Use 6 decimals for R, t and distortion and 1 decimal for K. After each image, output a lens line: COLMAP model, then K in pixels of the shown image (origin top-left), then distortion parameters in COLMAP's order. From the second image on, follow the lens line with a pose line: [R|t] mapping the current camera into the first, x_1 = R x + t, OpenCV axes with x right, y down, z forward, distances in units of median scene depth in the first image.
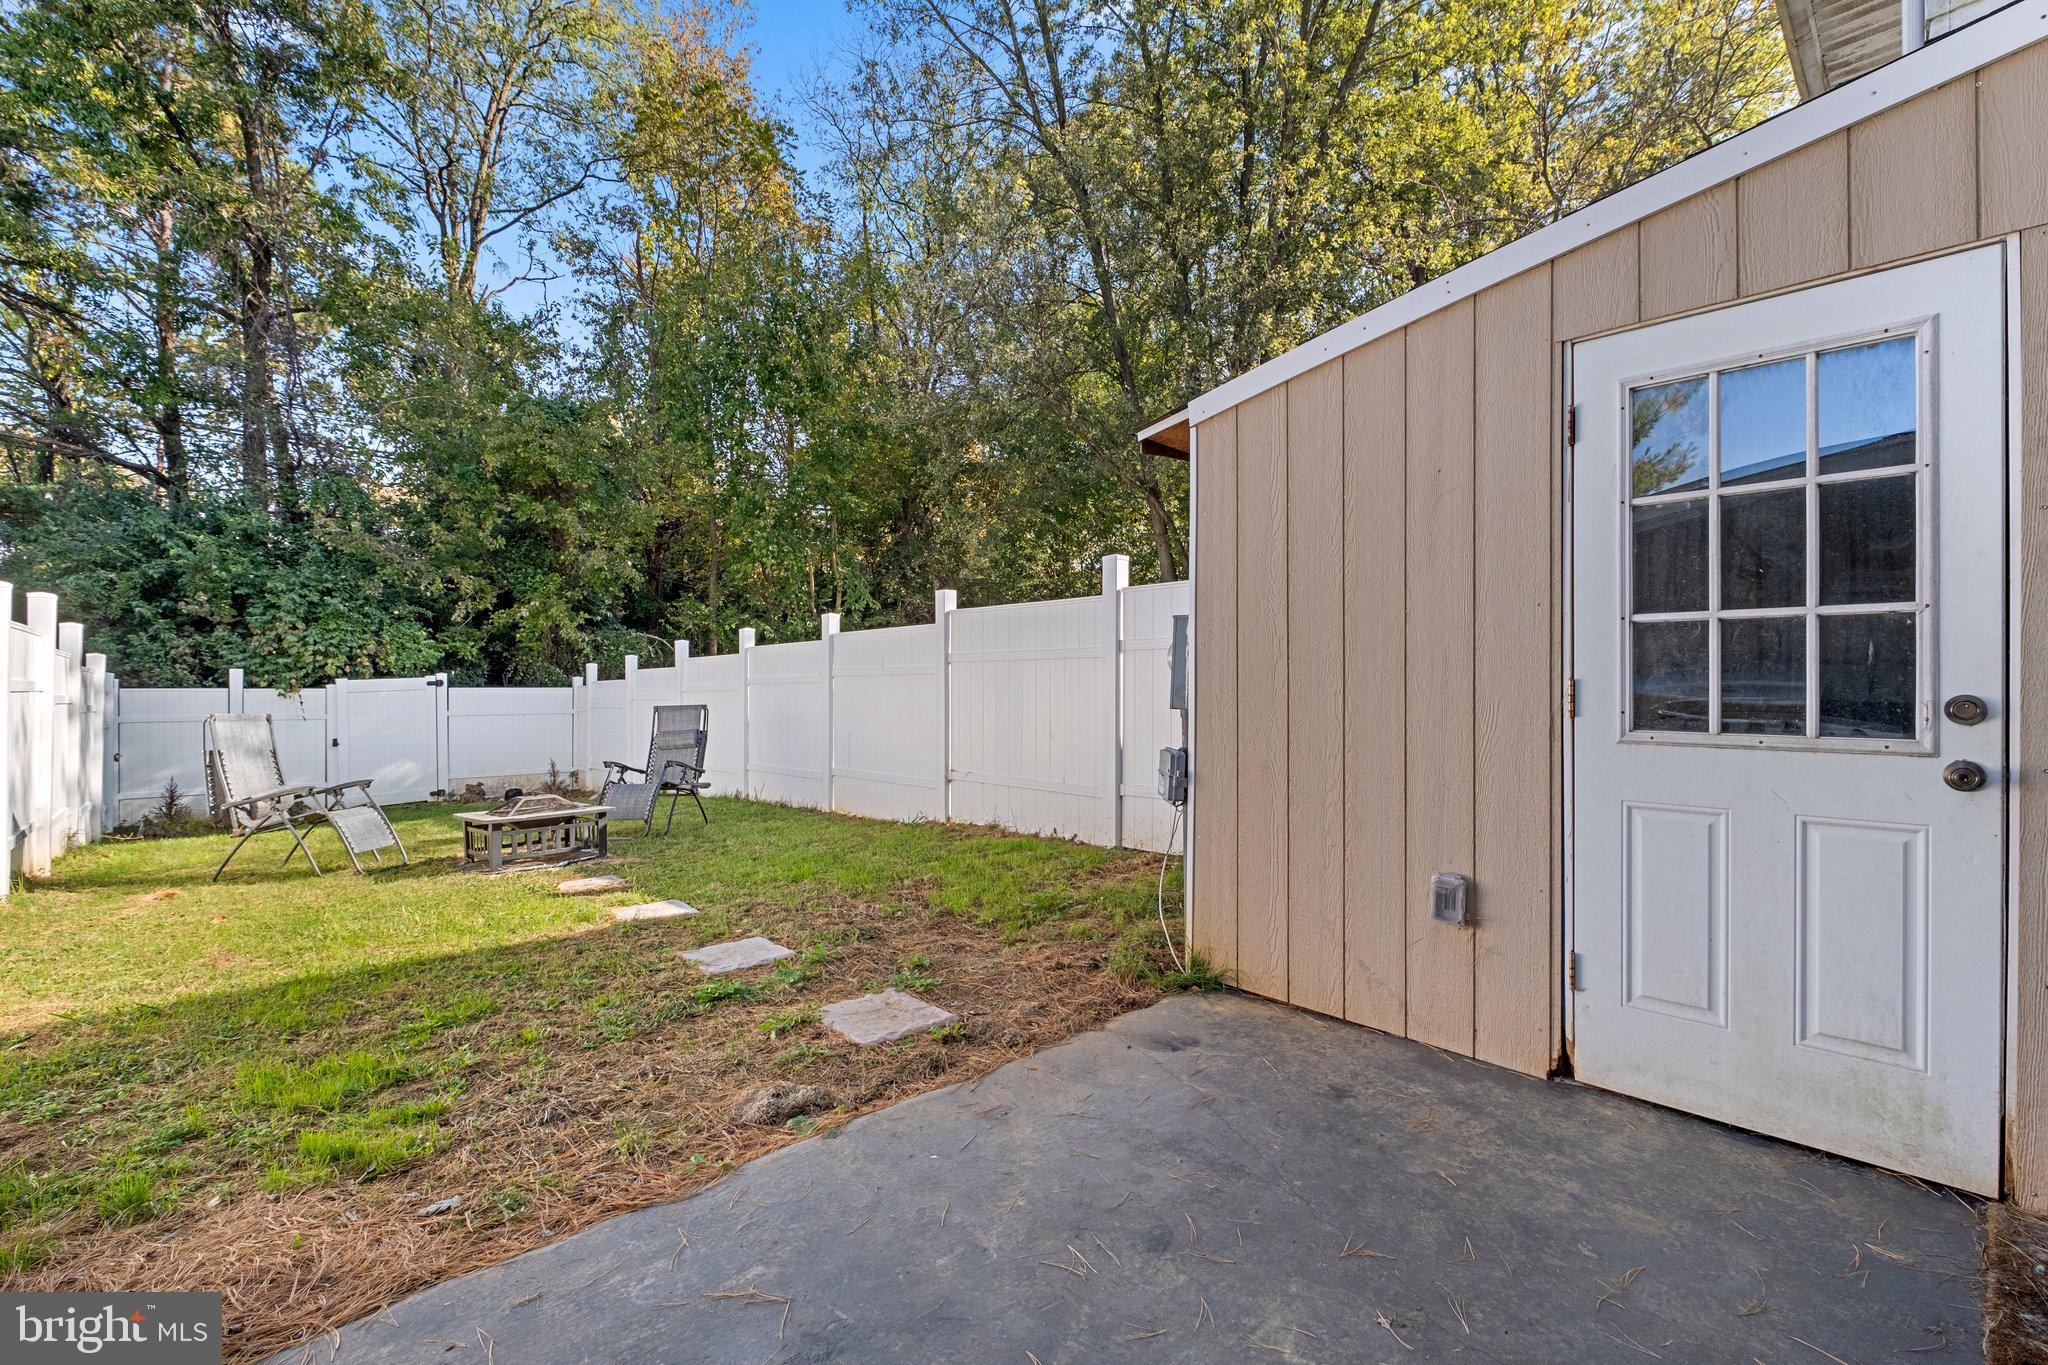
lens RADIAL K [[903.8, 0, 1021.1], [0, 903.8, 688.4], [0, 0, 1]] dist [0.008996, -0.008121]
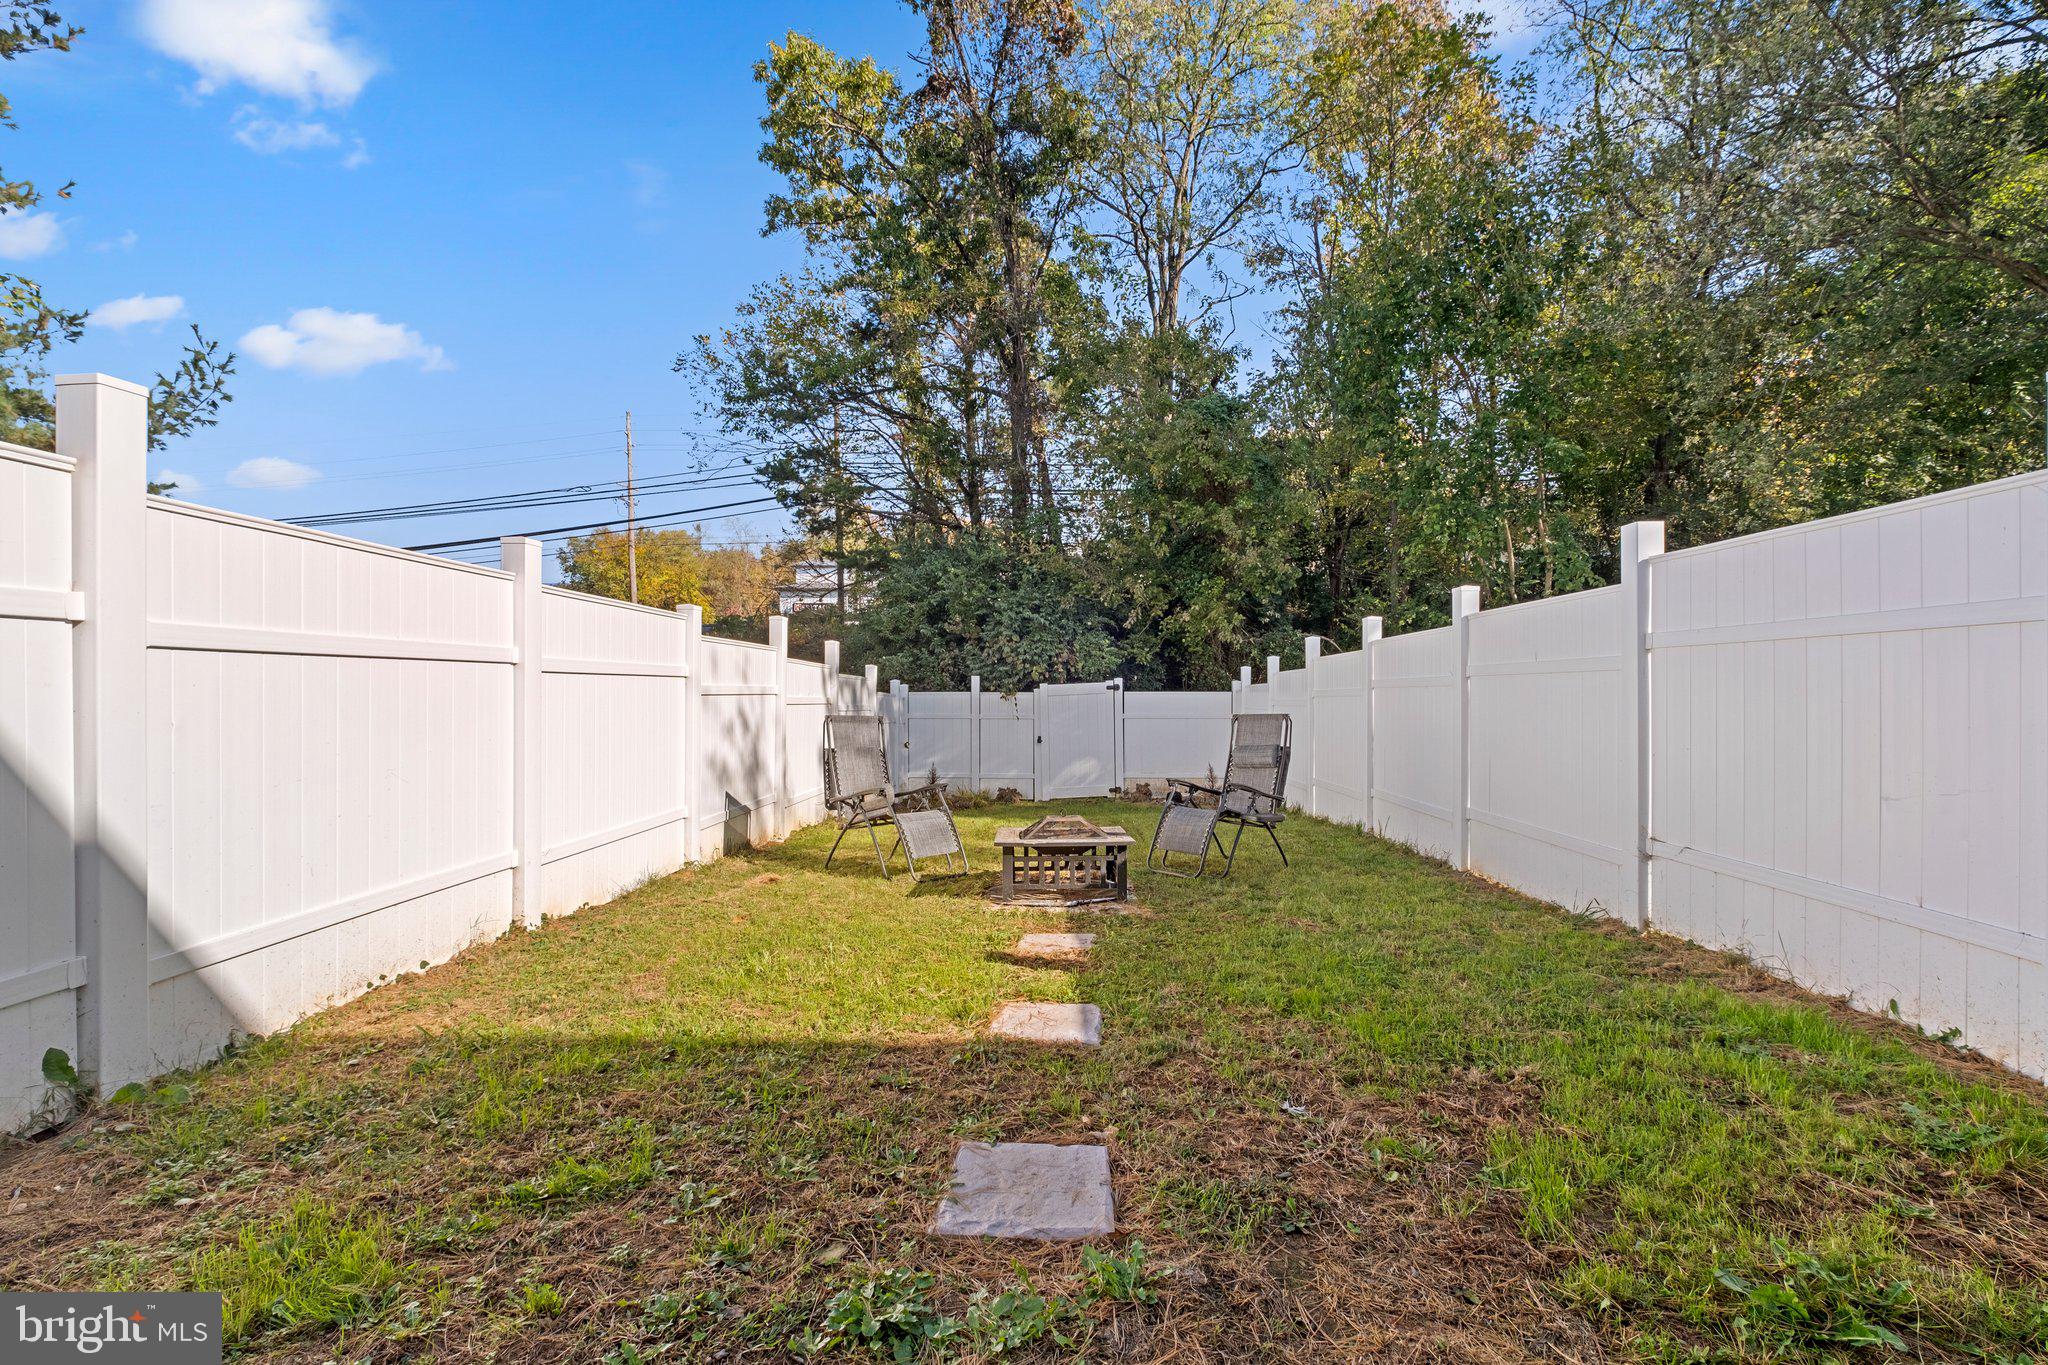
lens RADIAL K [[903.8, 0, 1021.1], [0, 903.8, 688.4], [0, 0, 1]] dist [0.008996, -0.008121]
pose [[0.722845, -0.001394, -0.691009, 0.014351], [-0.001608, 0.999992, -0.003699, -0.000421], [0.691008, 0.003786, 0.722837, 0.150994]]
